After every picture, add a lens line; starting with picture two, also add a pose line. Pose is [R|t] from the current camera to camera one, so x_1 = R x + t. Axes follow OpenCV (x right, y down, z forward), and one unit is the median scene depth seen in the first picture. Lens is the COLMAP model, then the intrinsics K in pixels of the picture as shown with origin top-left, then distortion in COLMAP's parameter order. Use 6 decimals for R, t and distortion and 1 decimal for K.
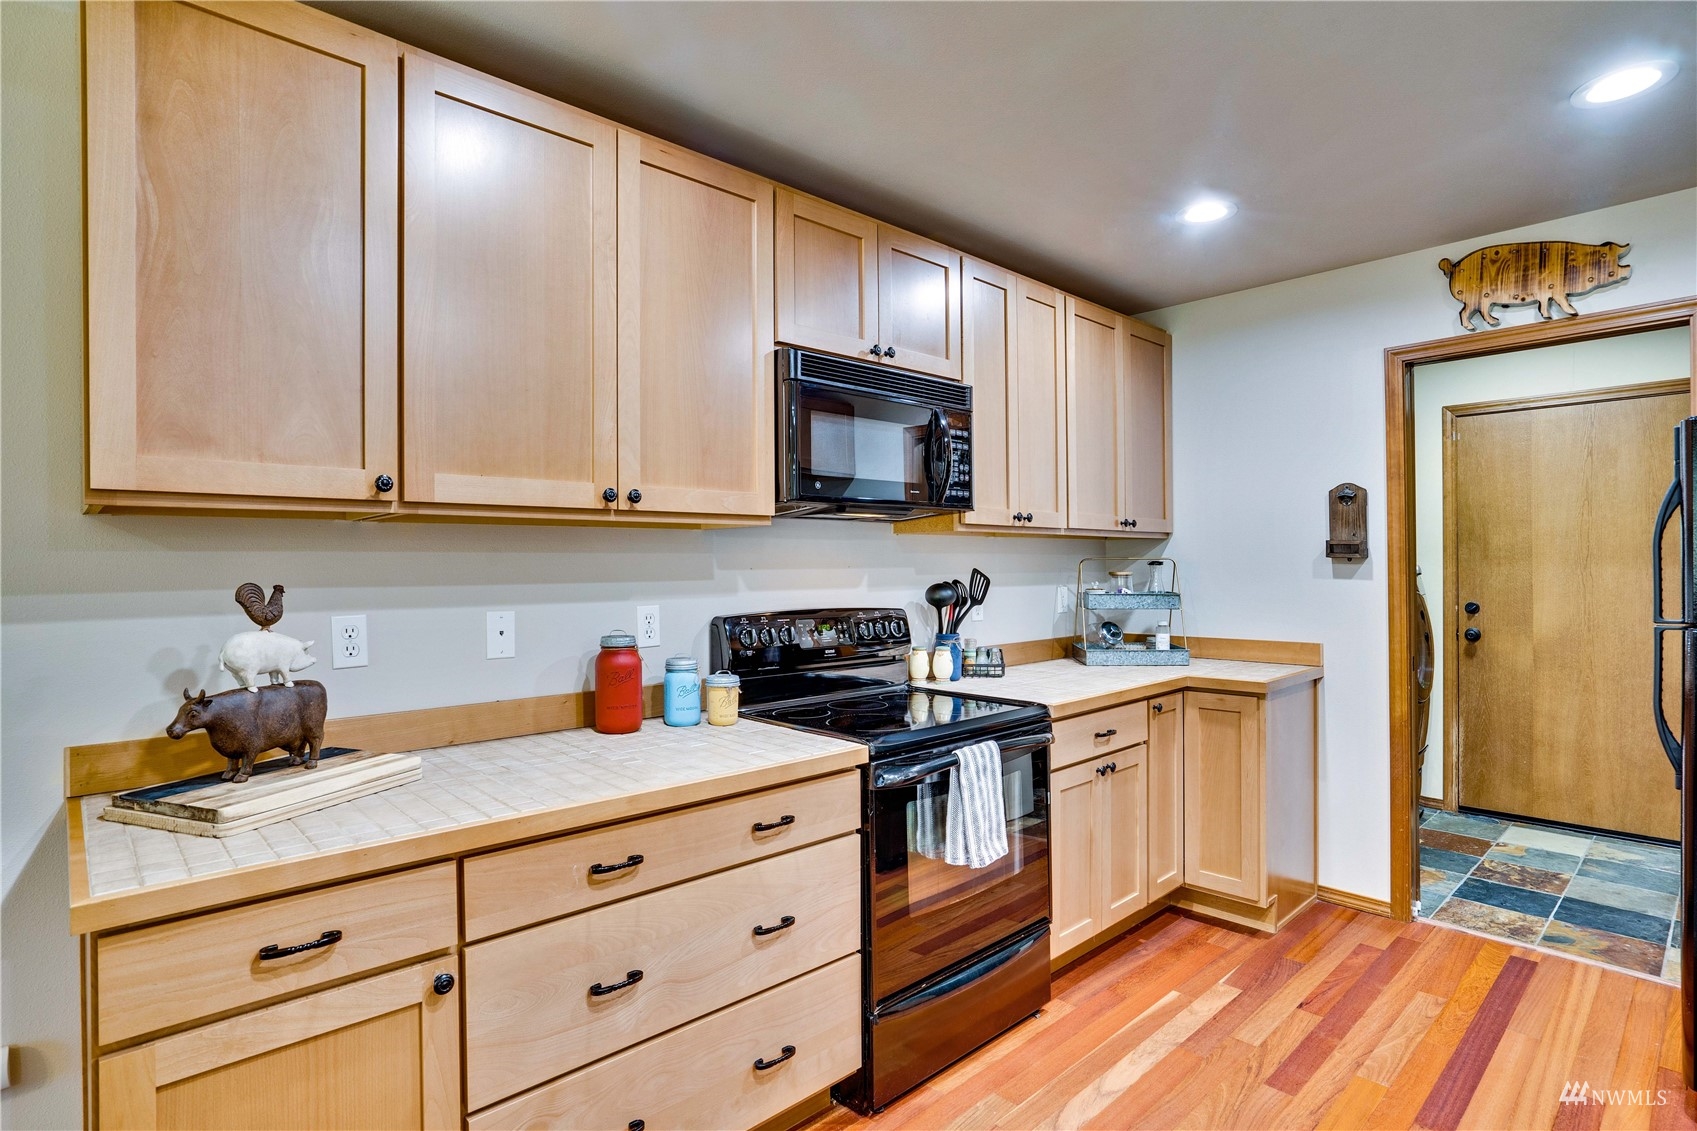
lens RADIAL K [[870.3, 0, 848.5], [0, 870.3, 565.5], [0, 0, 1]] dist [-0.003734, -0.000313]
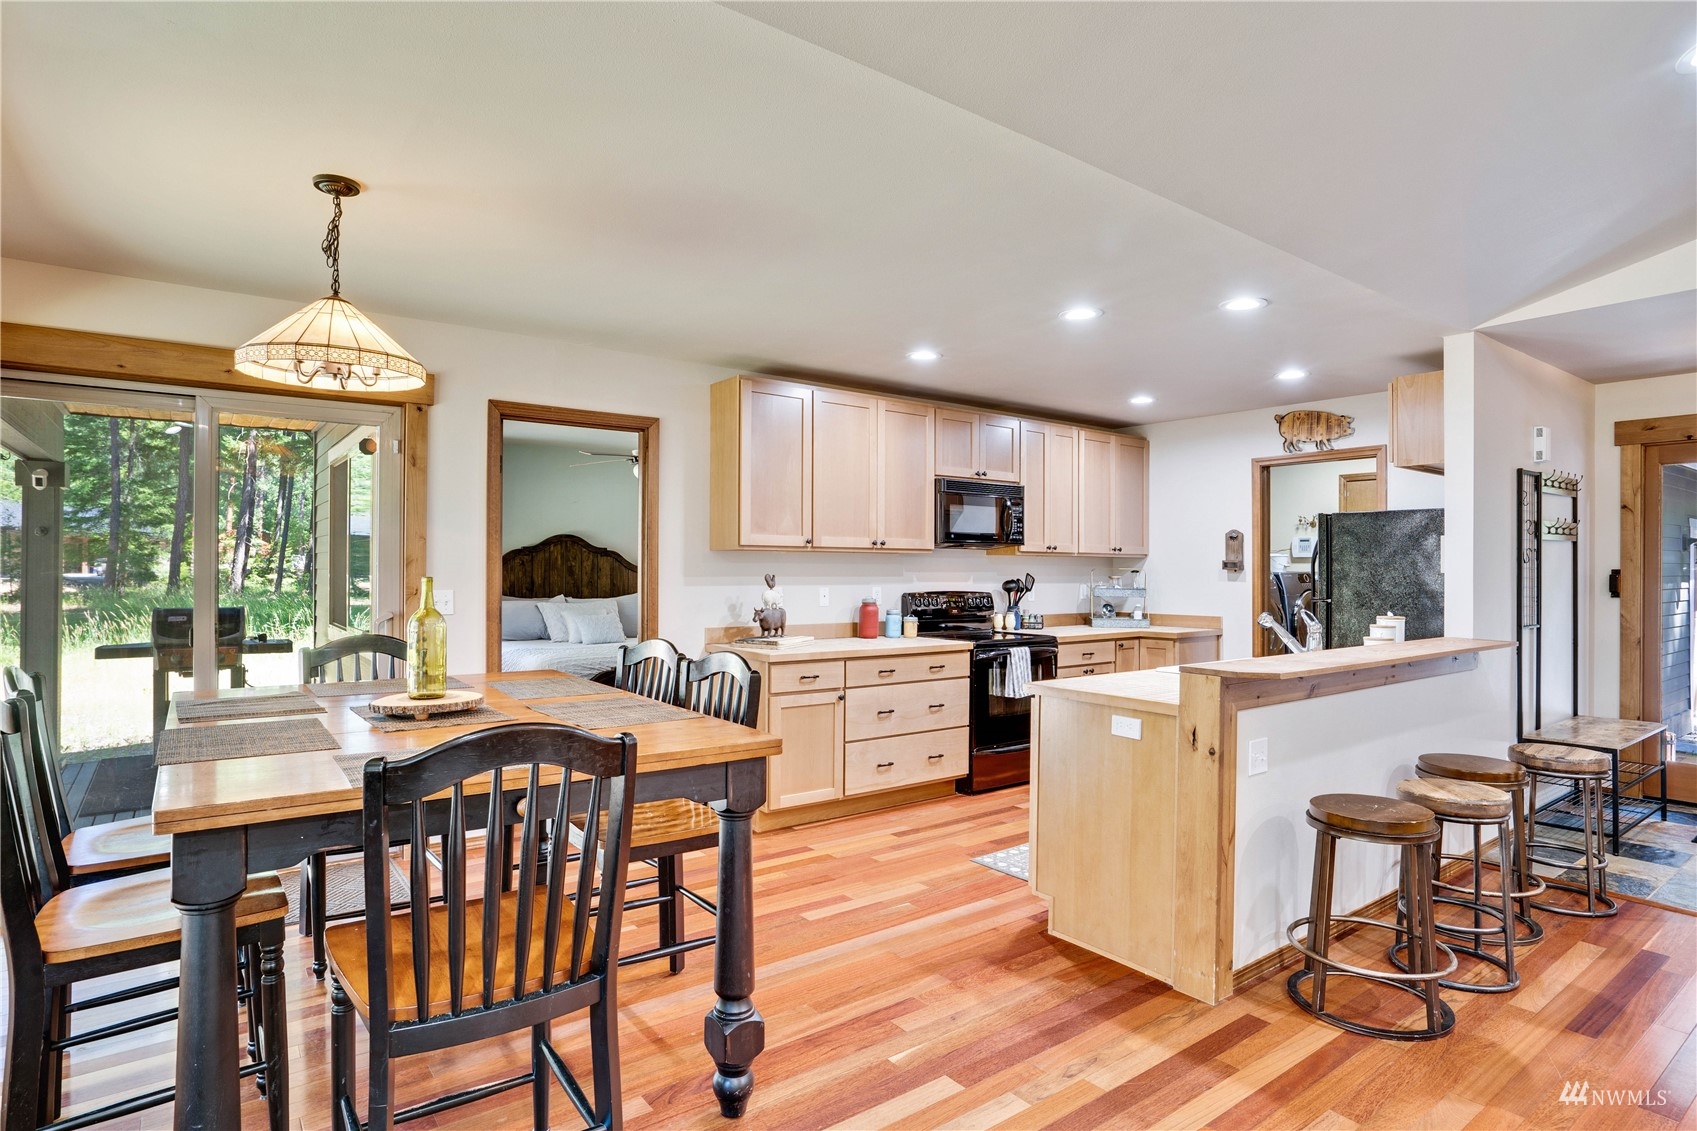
lens RADIAL K [[891.8, 0, 848.5], [0, 891.8, 565.5], [0, 0, 1]] dist [-0.020415, -0.000108]
pose [[0.993691, 0.010900, -0.111619, -0.035628], [-0.011679, 0.999912, -0.006330, 0.004099], [0.111540, 0.007594, 0.993731, -1.137789]]
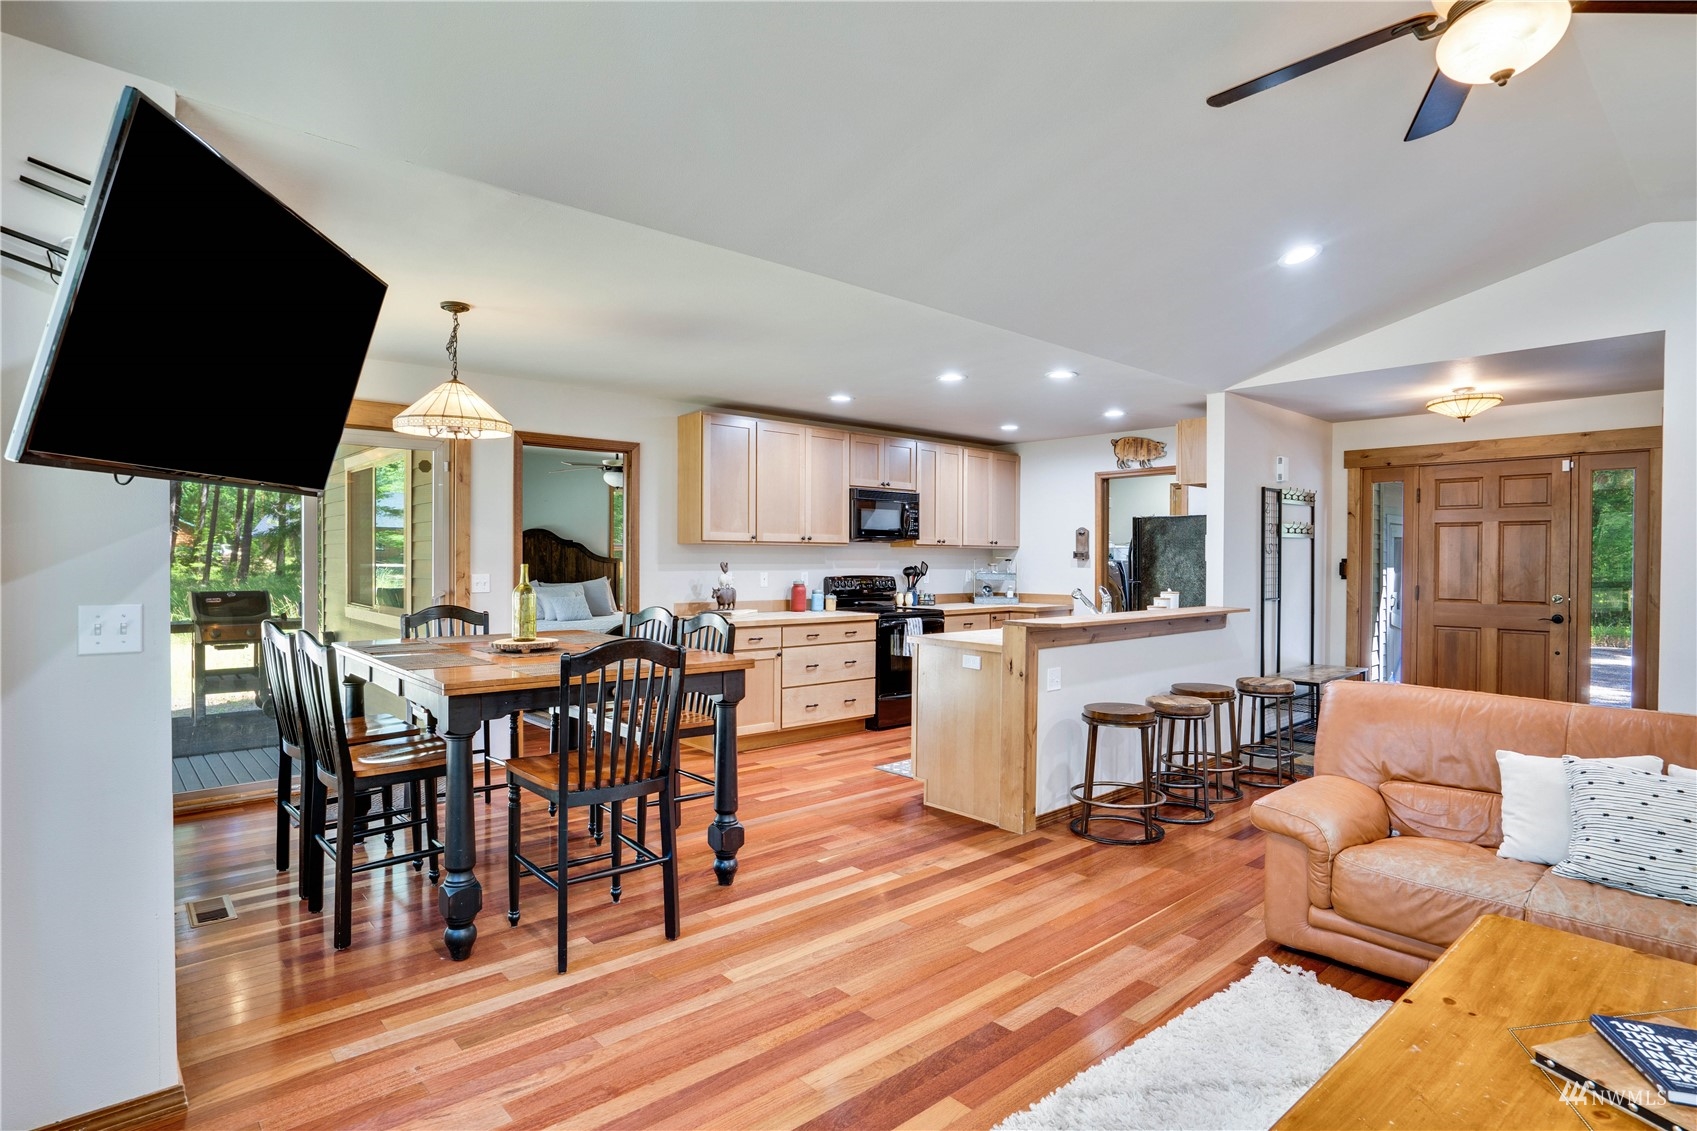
lens RADIAL K [[870.3, 0, 848.5], [0, 870.3, 565.5], [0, 0, 1]] dist [-0.003734, -0.000313]
pose [[0.999679, 0.011660, -0.022475, -0.013445], [-0.011529, 0.999916, 0.005926, 0.003458], [0.022542, -0.005665, 0.999730, -1.638593]]
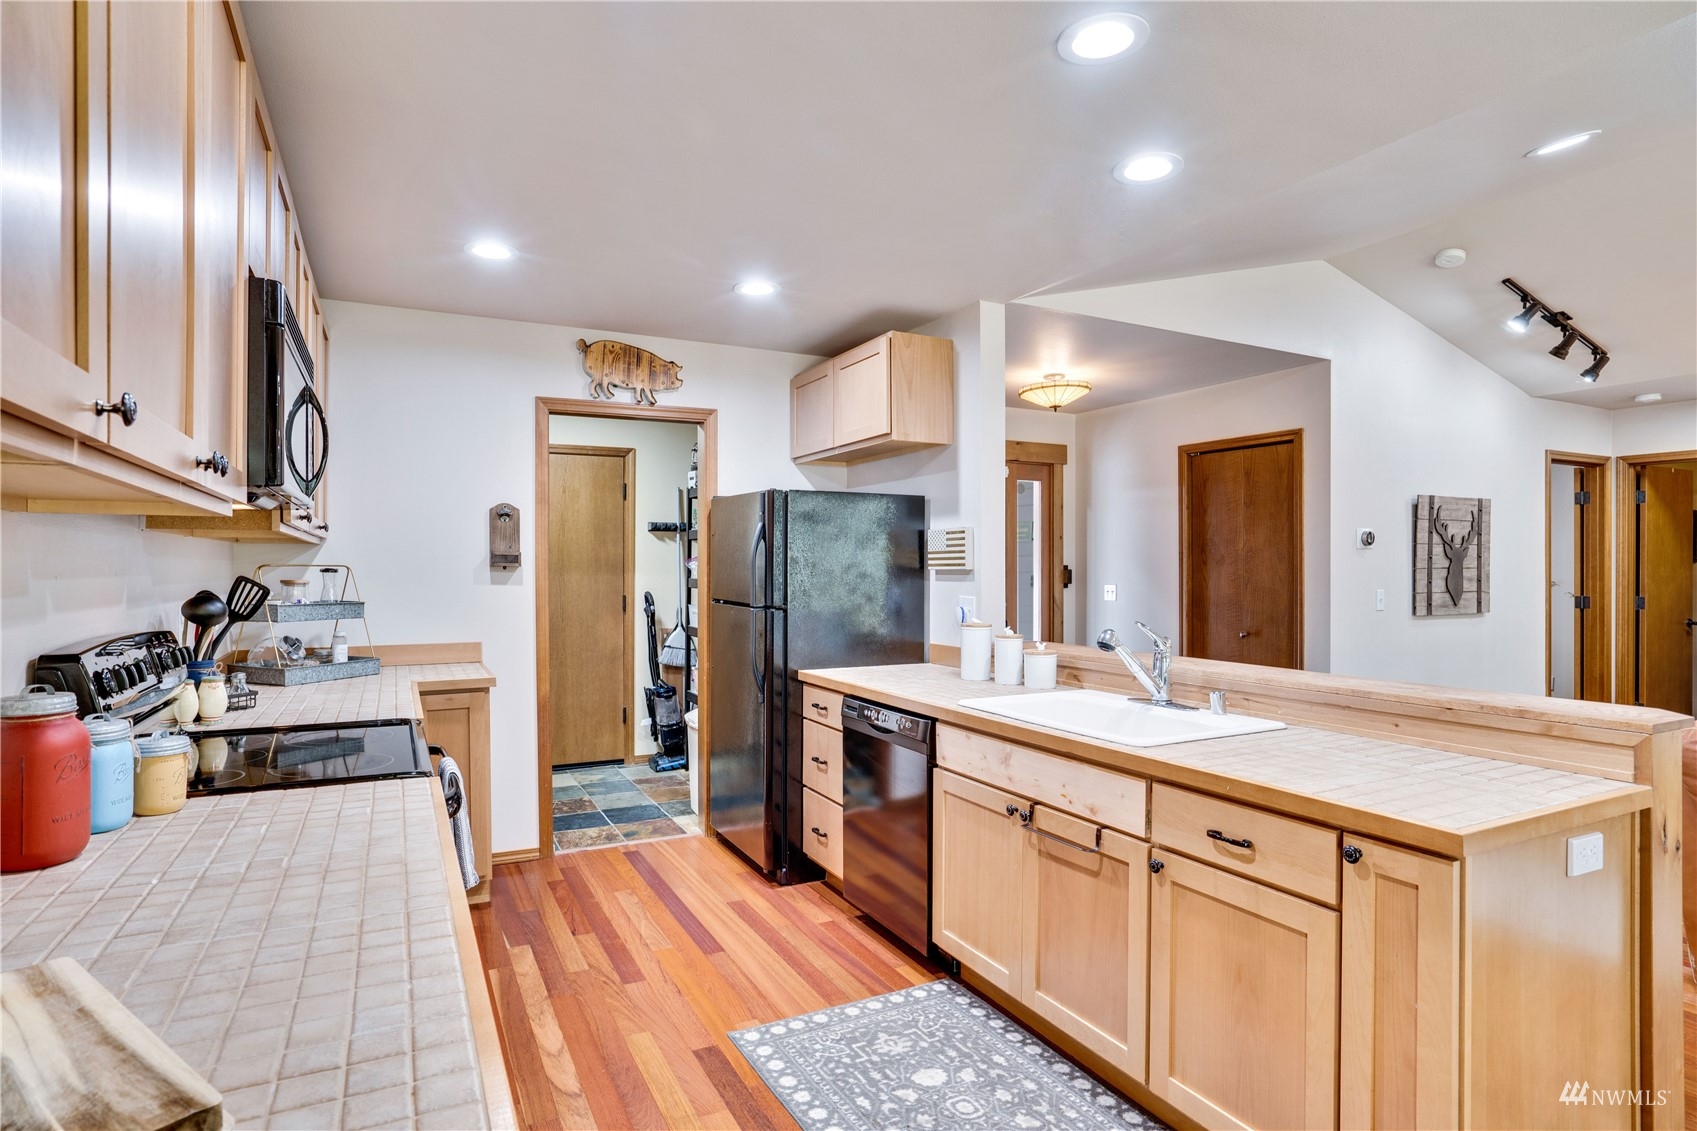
lens RADIAL K [[891.8, 0, 848.5], [0, 891.8, 565.5], [0, 0, 1]] dist [-0.020415, -0.000108]
pose [[0.277543, 0.008761, 0.960673, -0.525768], [0.003237, 0.999944, -0.010055, 0.004220], [-0.960708, 0.005900, 0.277499, 0.259387]]
